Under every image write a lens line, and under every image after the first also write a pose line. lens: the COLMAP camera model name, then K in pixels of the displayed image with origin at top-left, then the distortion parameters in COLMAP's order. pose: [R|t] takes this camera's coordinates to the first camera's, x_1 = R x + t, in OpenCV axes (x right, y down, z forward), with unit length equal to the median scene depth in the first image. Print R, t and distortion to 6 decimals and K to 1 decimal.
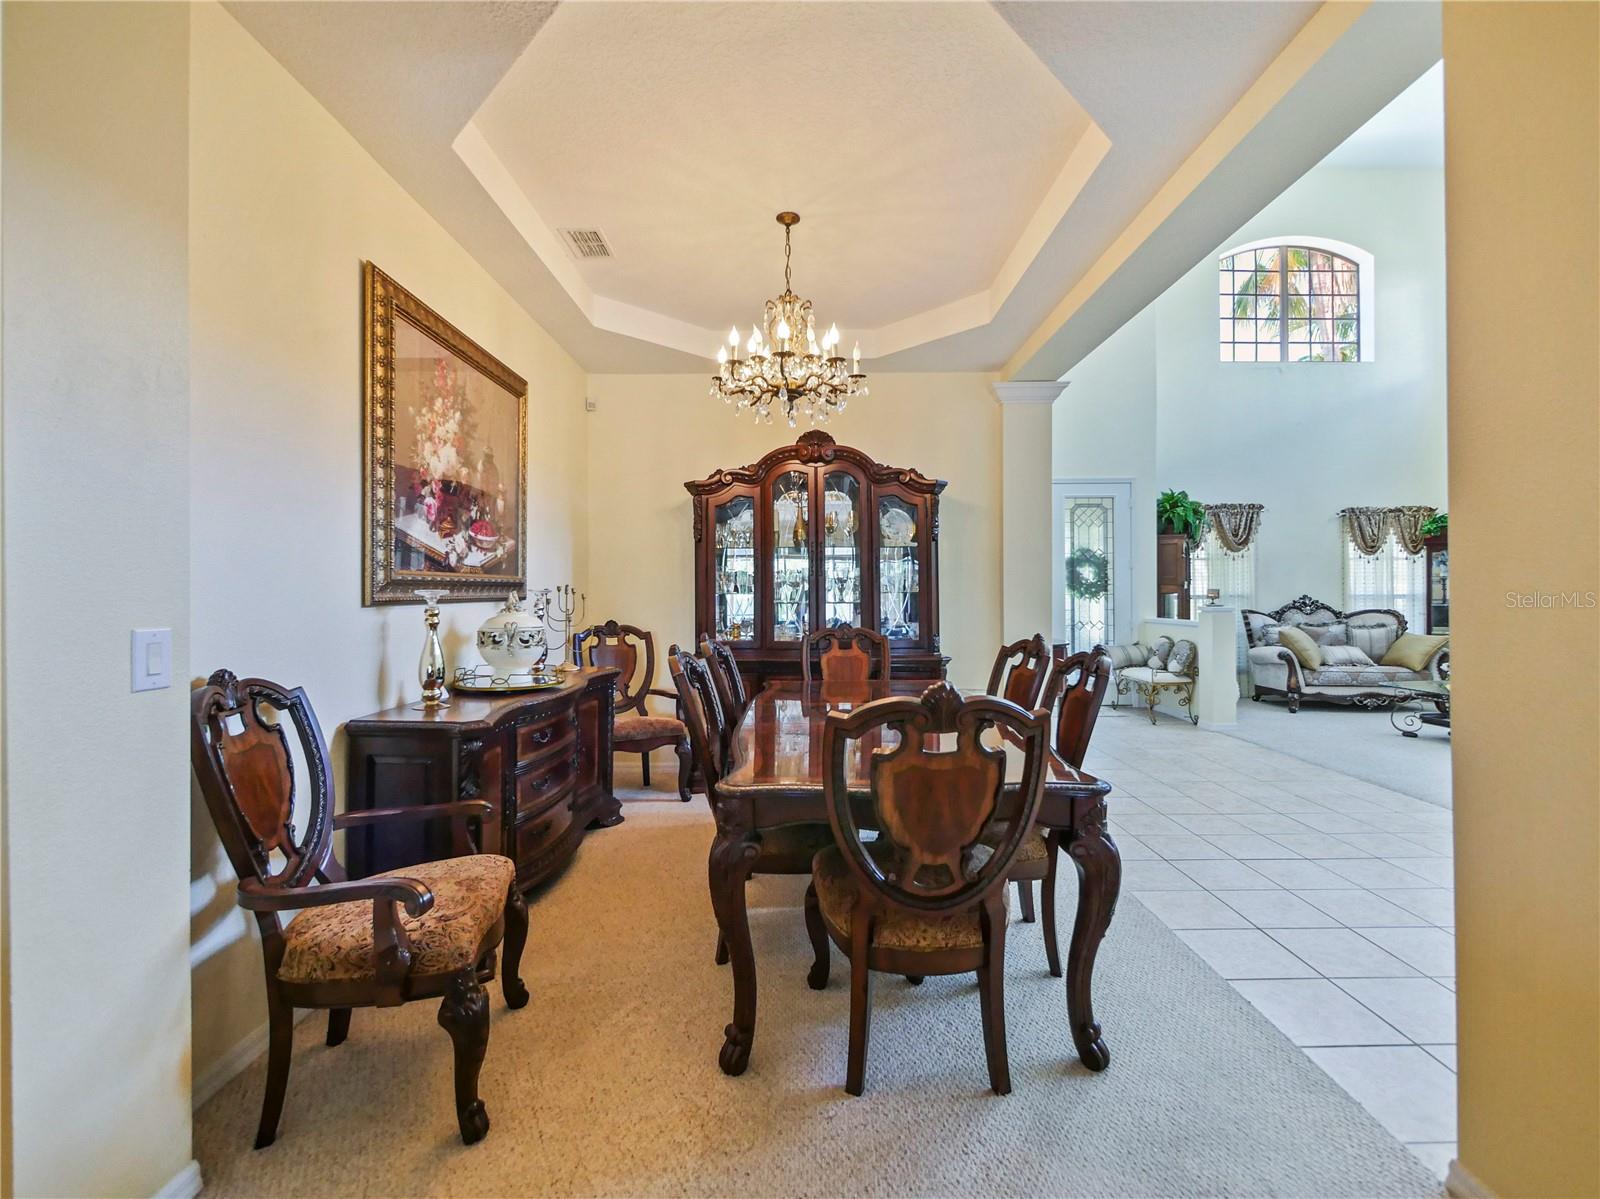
lens RADIAL K [[691.8, 0, 800.3], [0, 691.8, 591.4], [0, 0, 1]] dist [-0.007451, -0.000720]
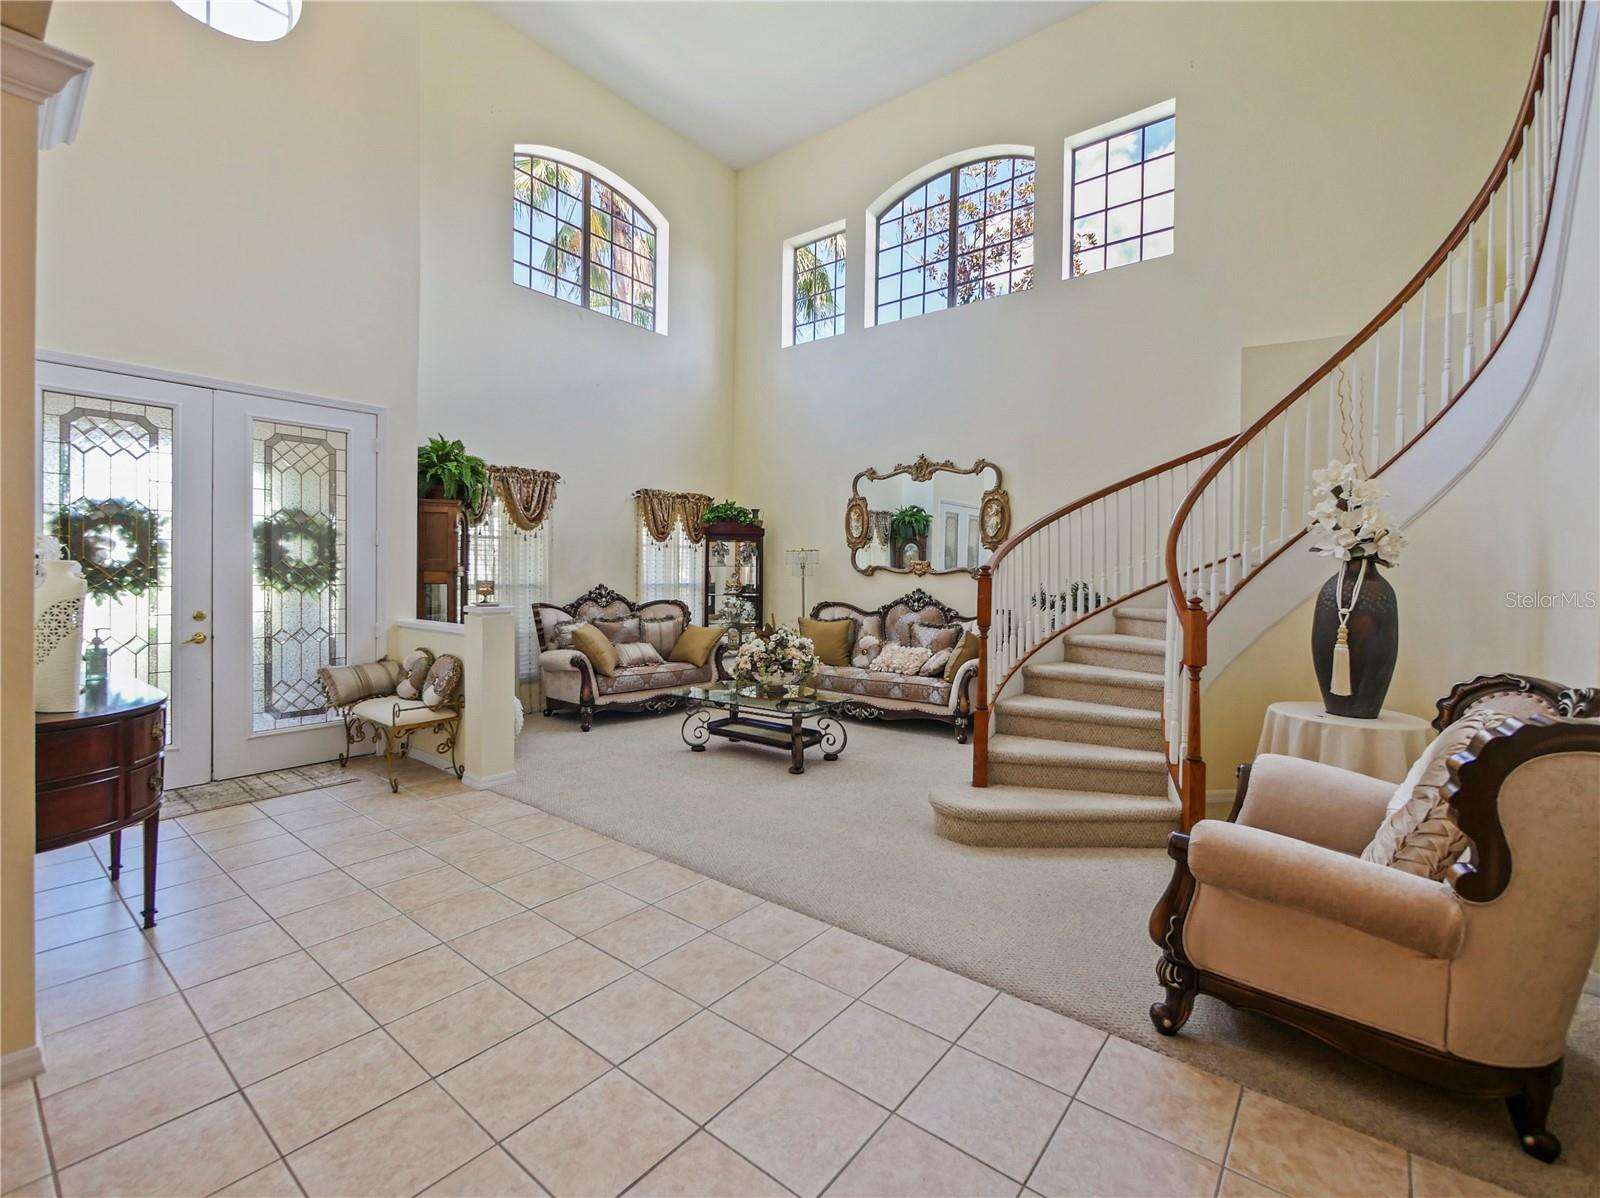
lens RADIAL K [[691.8, 0, 810.4], [0, 691.8, 580.9], [0, 0, 1]] dist [-0.007451, -0.000720]
pose [[0.606015, 0.001910, 0.795451, 0.205423], [-0.015941, 0.999825, 0.009744, -0.012449], [-0.795293, -0.018586, 0.605940, 0.269913]]
